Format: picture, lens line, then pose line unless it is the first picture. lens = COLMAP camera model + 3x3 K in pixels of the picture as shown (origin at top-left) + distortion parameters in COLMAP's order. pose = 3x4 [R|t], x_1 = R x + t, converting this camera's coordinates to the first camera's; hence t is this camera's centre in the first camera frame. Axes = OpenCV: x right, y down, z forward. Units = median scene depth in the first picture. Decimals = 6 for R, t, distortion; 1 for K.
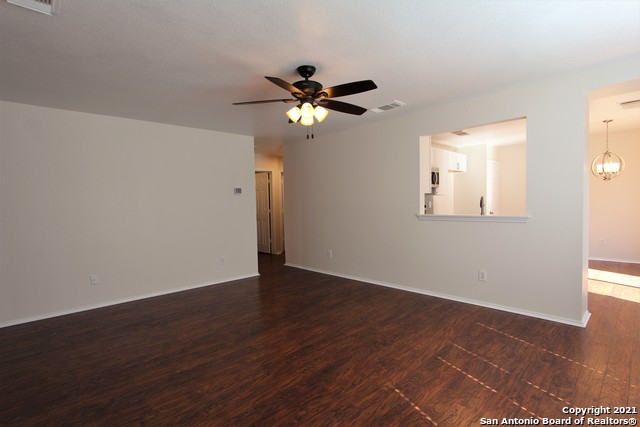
lens RADIAL K [[314.5, 0, 318.4], [0, 314.5, 213.3], [0, 0, 1]] dist [-0.013713, 0.002142]
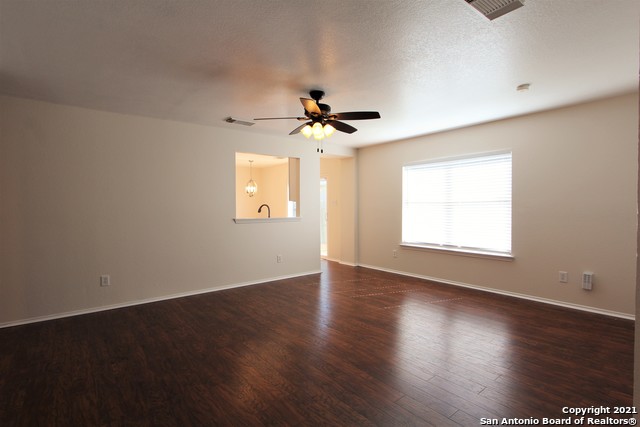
lens RADIAL K [[314.5, 0, 318.8], [0, 314.5, 211.8], [0, 0, 1]] dist [-0.013713, 0.002142]
pose [[0.087415, 0.001674, 0.996171, -1.260802], [0.038226, 0.999256, -0.005033, -0.005300], [-0.995438, 0.038520, 0.087286, 0.936245]]
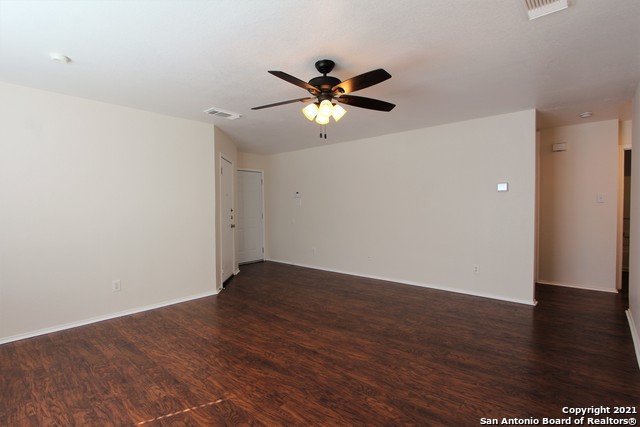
lens RADIAL K [[314.5, 0, 318.3], [0, 314.5, 209.9], [0, 0, 1]] dist [-0.013713, 0.002142]
pose [[0.078155, 0.033332, -0.996384, 0.958151], [-0.024522, 0.999203, 0.031503, -0.055385], [0.996640, 0.021971, 0.078910, 0.945335]]
